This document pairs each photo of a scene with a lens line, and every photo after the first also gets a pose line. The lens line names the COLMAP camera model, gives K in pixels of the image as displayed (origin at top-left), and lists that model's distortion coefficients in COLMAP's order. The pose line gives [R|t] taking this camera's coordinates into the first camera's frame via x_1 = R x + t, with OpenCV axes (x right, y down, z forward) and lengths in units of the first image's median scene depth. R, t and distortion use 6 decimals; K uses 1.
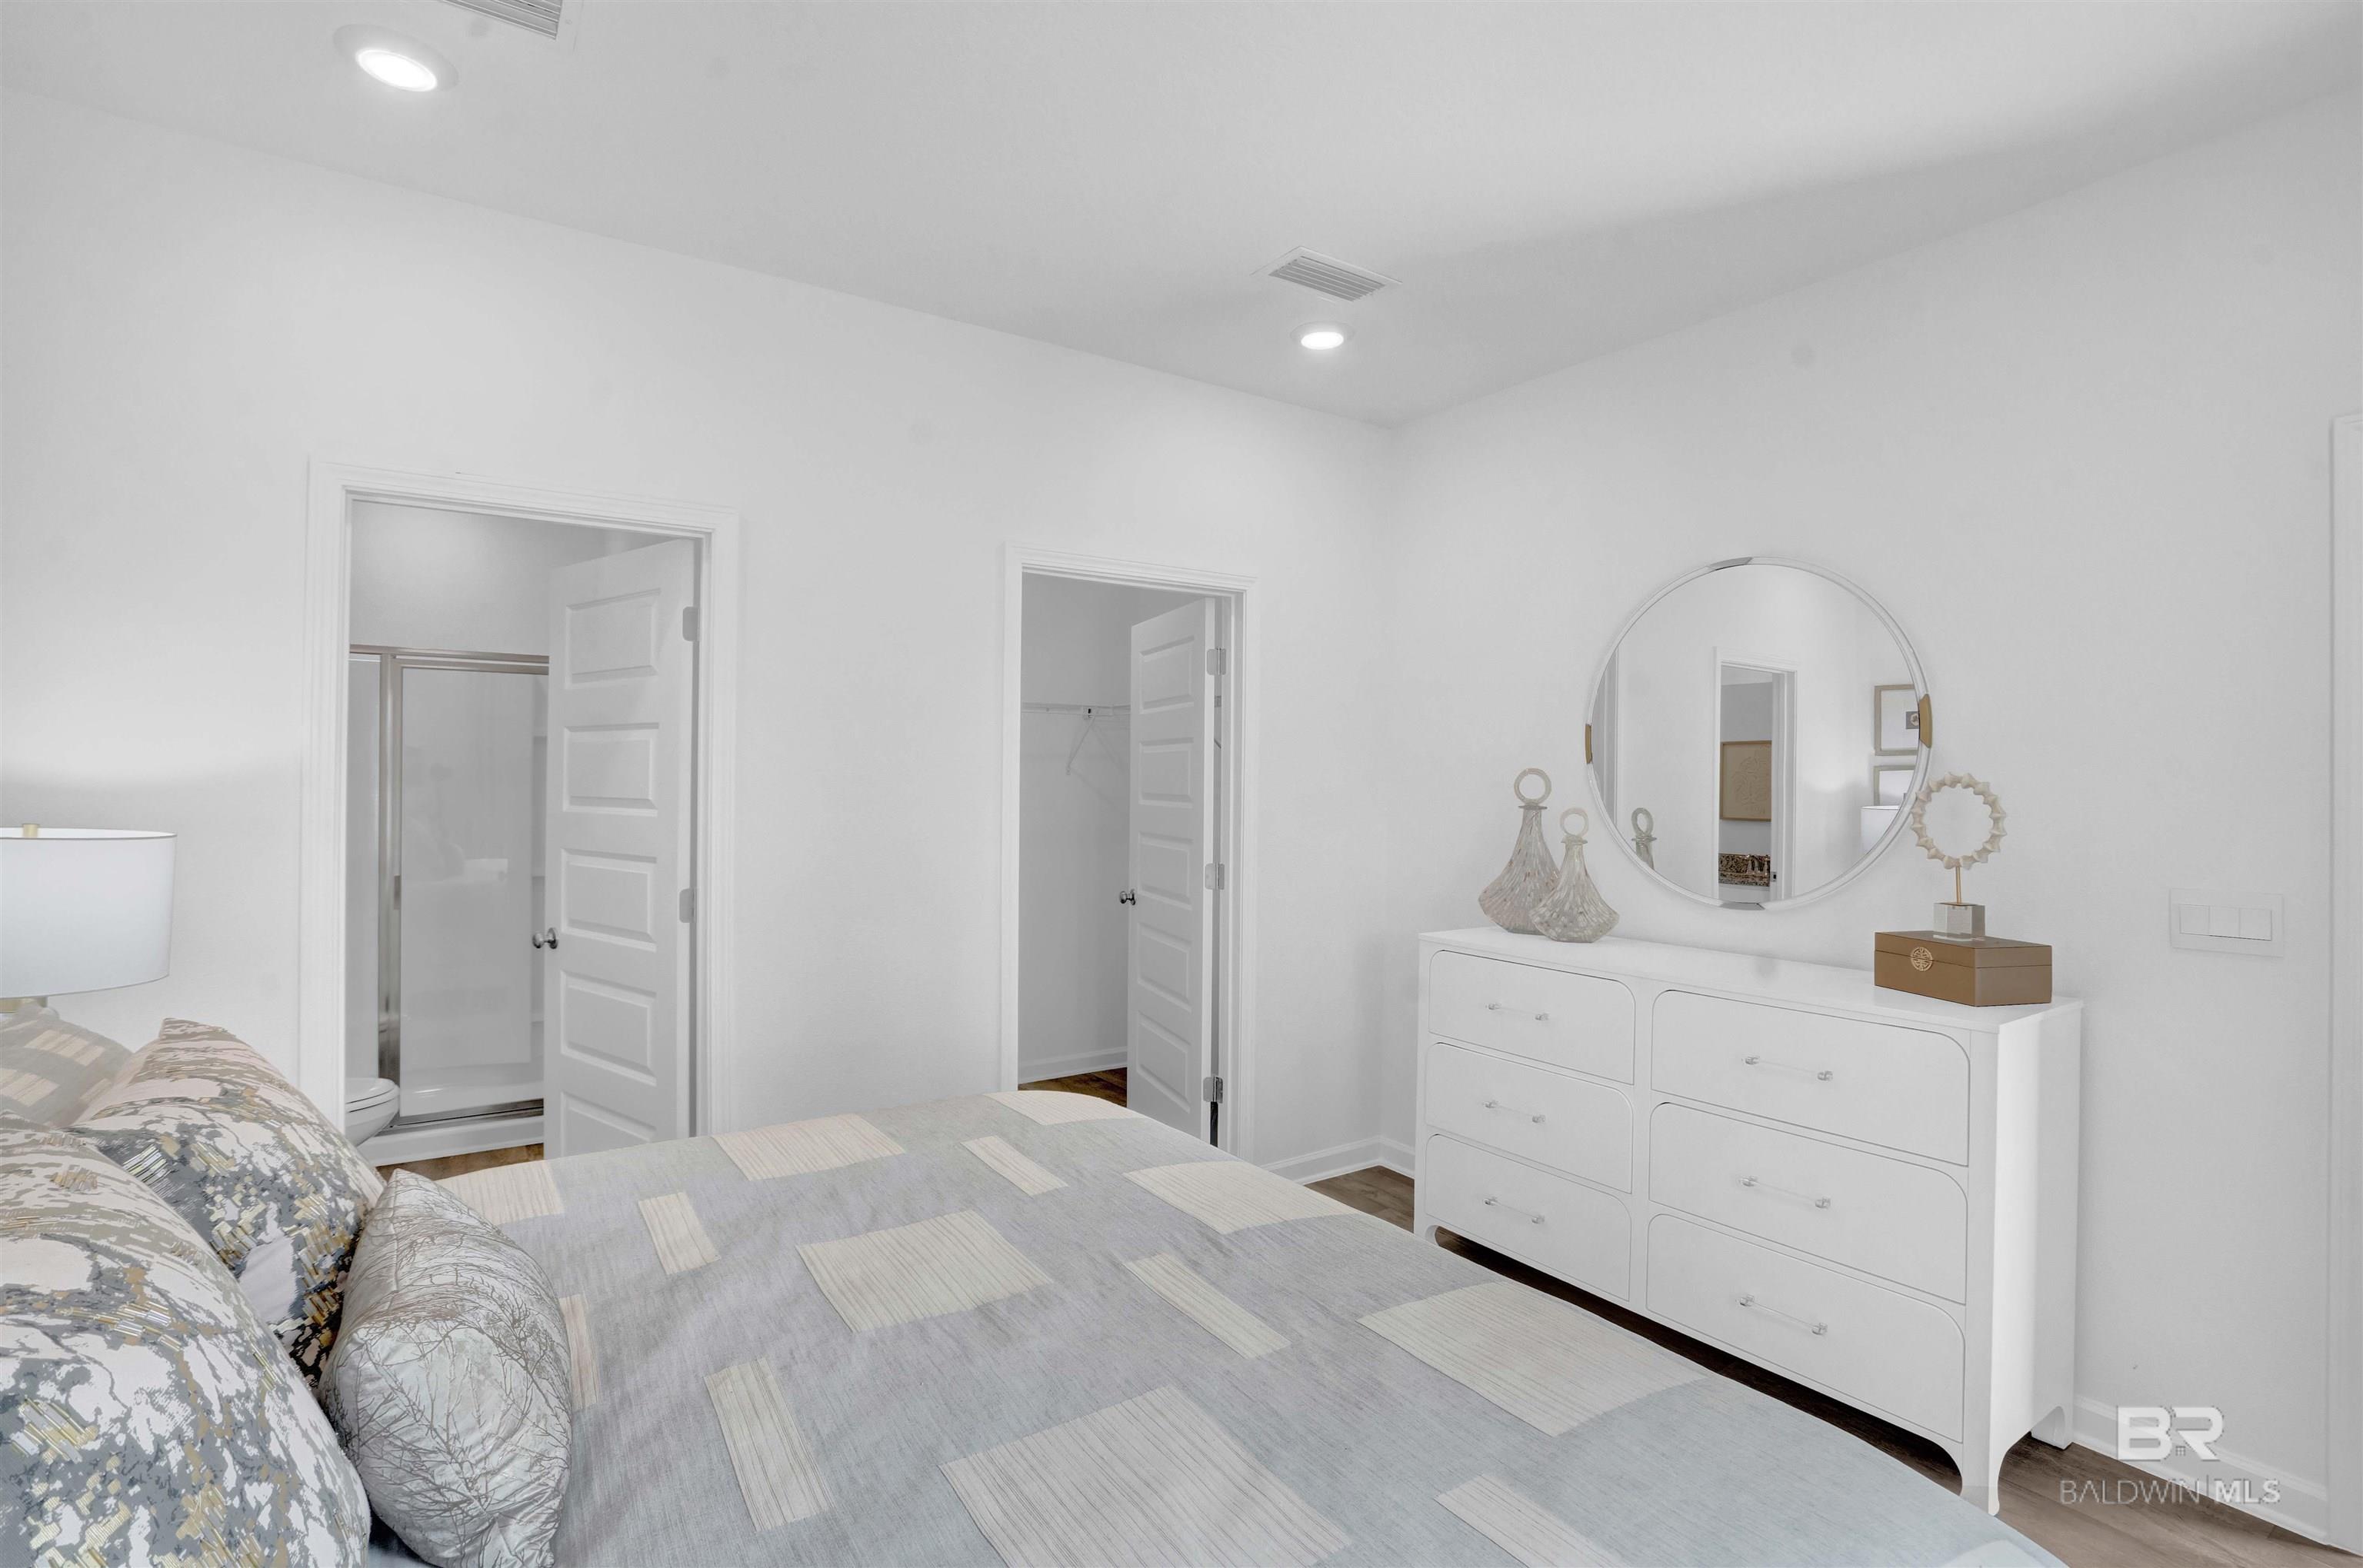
lens RADIAL K [[1114.3, 0, 1176.0], [0, 1114.3, 786.2], [0, 0, 1]] dist [-0.056900, 0.021890]
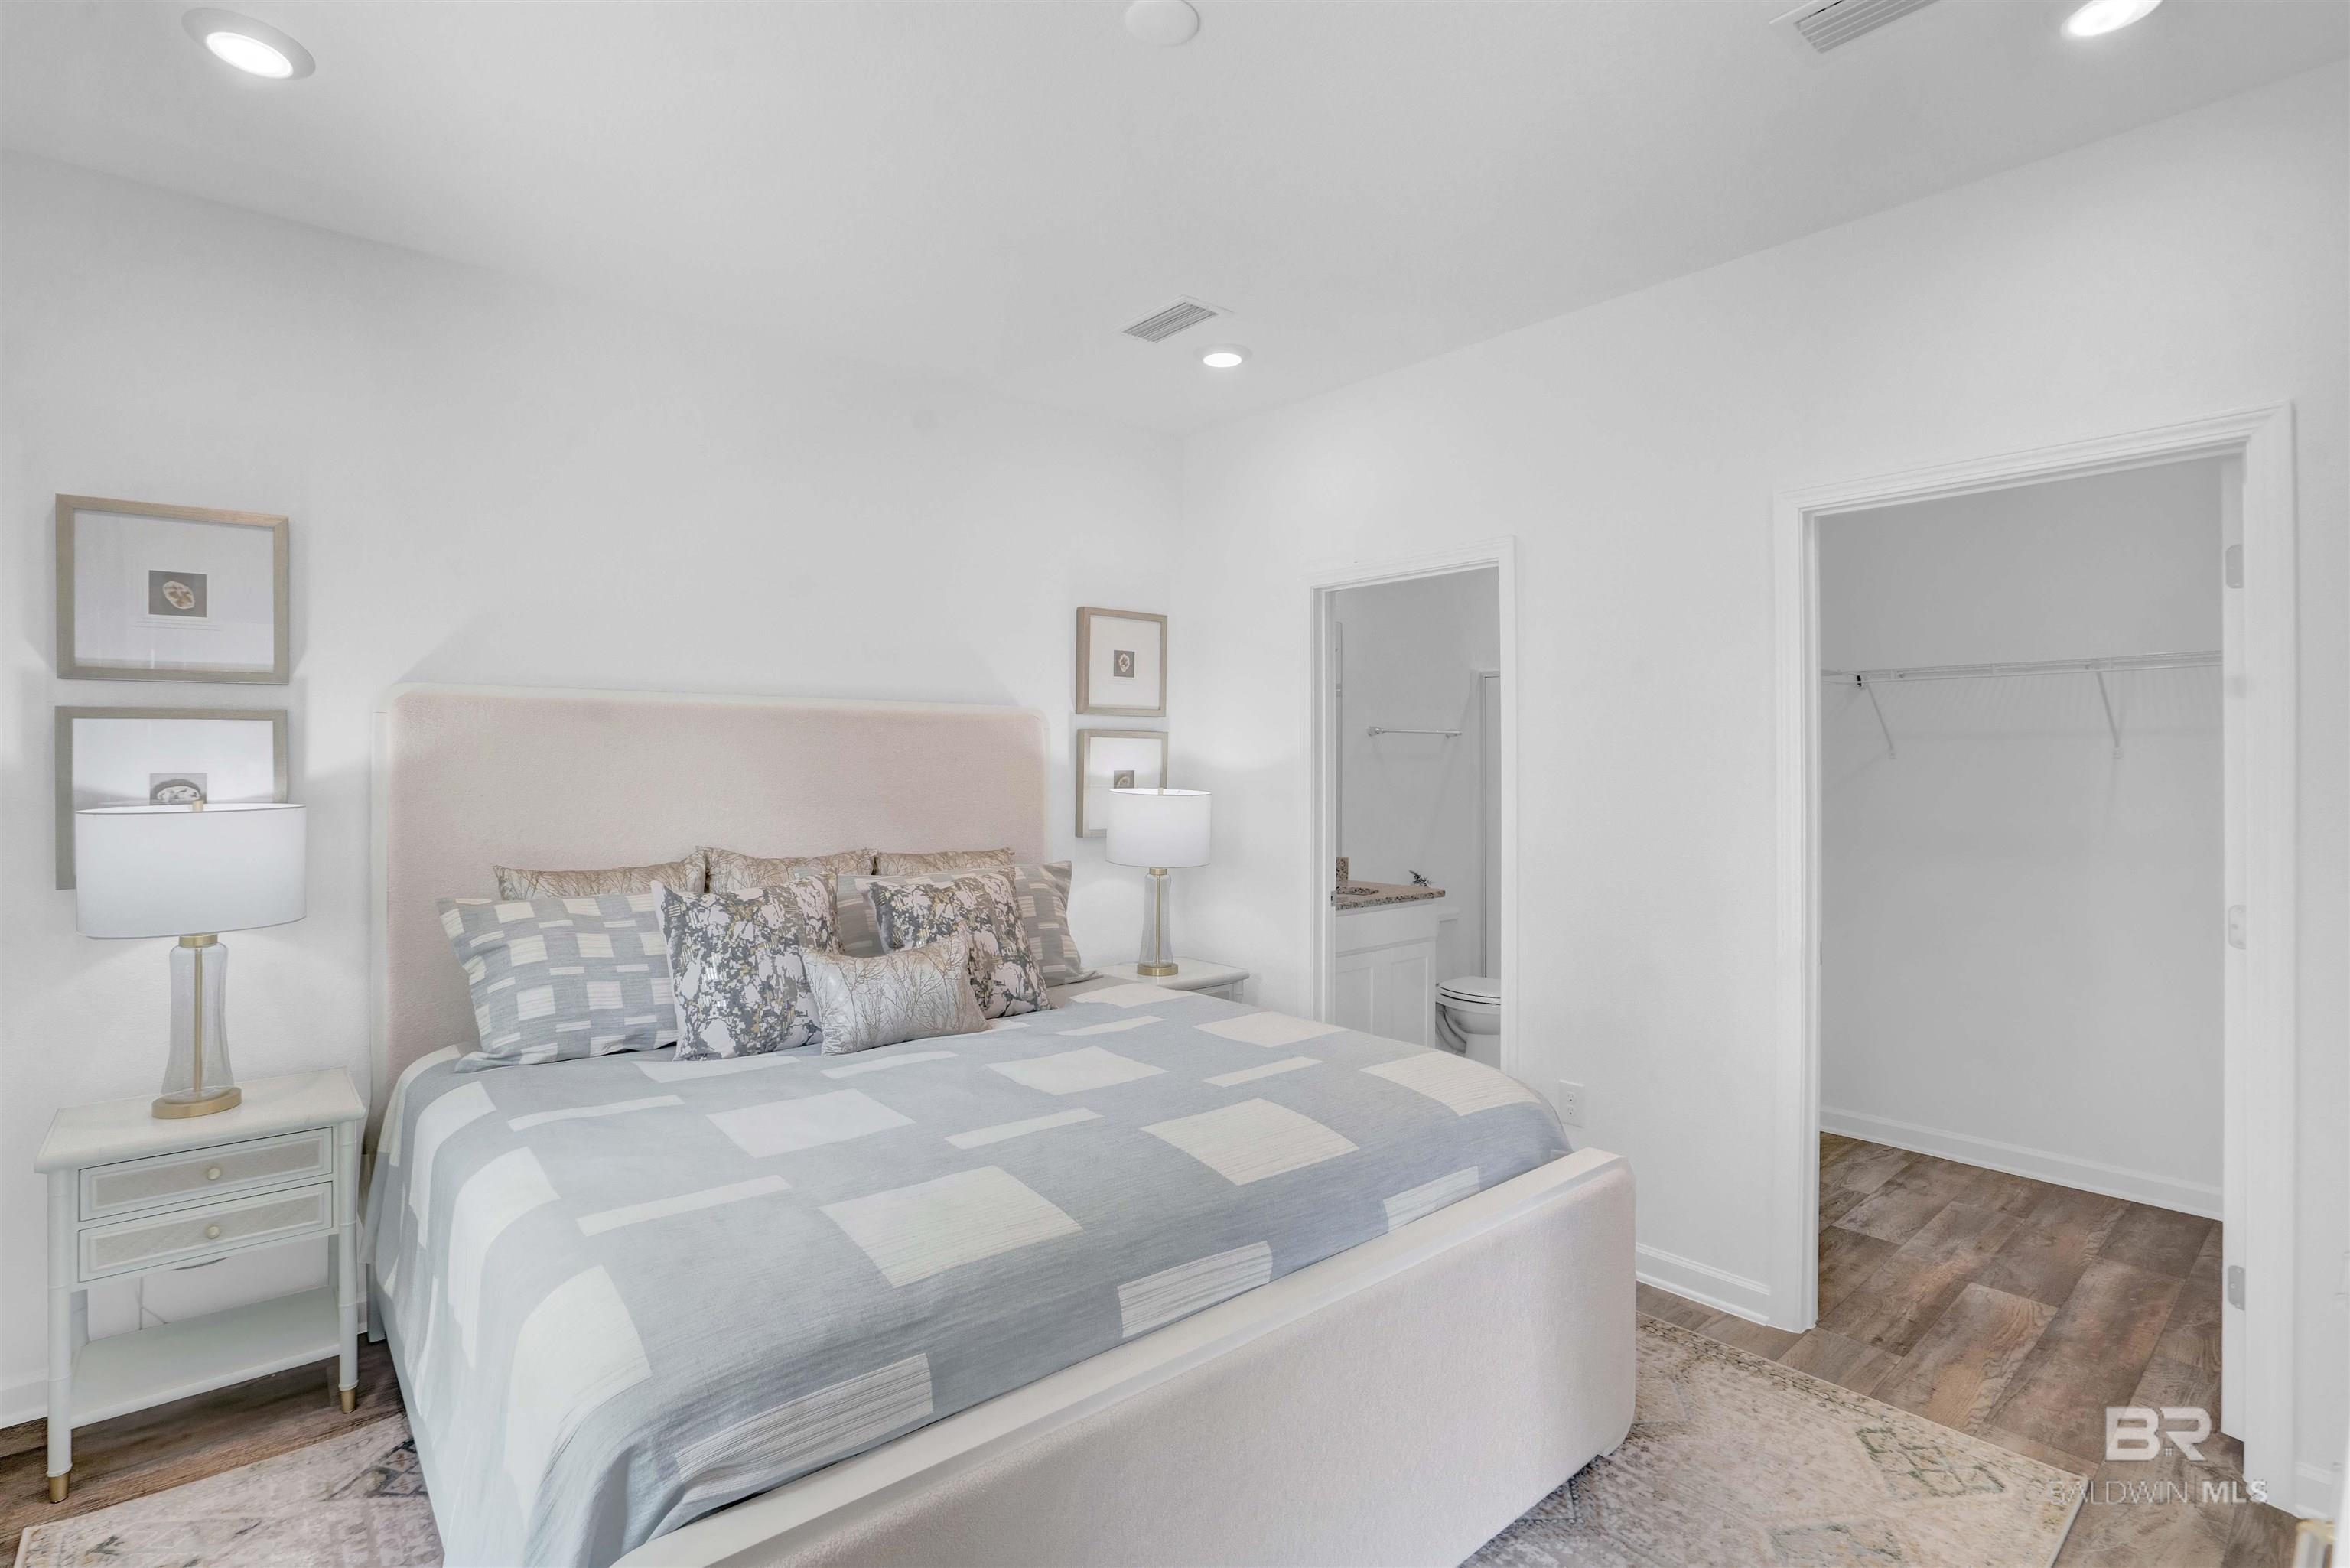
lens RADIAL K [[1102.8, 0, 1183.8], [0, 1102.8, 758.0], [0, 0, 1]] dist [-0.066002, 0.012705]
pose [[0.118796, -0.011075, -0.992857, 1.125934], [-0.001590, 0.999934, -0.011344, 0.004785], [0.992917, 0.002926, 0.118771, 0.793203]]
